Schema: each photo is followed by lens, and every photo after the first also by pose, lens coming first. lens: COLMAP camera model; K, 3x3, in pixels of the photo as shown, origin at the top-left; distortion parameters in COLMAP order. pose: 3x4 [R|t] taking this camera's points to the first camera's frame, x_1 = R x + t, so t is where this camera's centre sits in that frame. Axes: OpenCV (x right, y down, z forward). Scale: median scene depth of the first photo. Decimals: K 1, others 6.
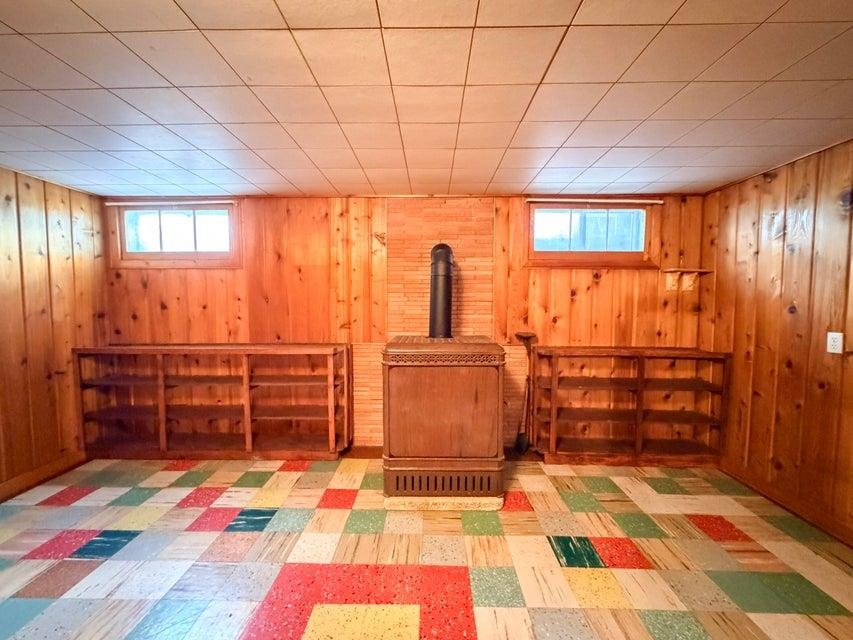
lens RADIAL K [[346.9, 0, 427.4], [0, 346.9, 323.3], [0, 0, 1]] dist [-0.019155, -0.000603]
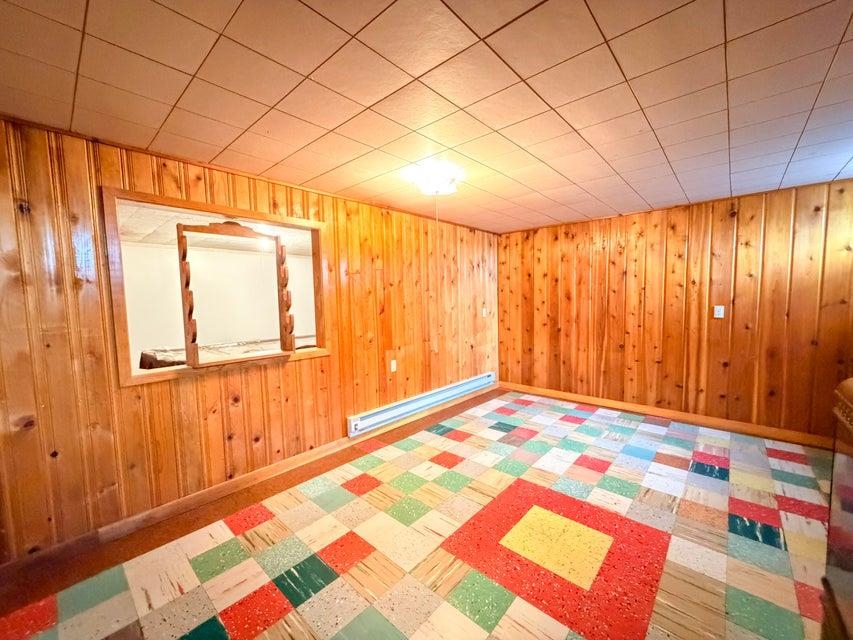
lens RADIAL K [[339.0, 0, 427.0], [0, 339.0, 322.4], [0, 0, 1]] dist [-0.000629, 0.000259]
pose [[-0.659469, 0.069974, -0.748468, 0.647911], [-0.028505, 0.992615, 0.117915, -0.066306], [0.751191, 0.099096, -0.652604, 0.771786]]
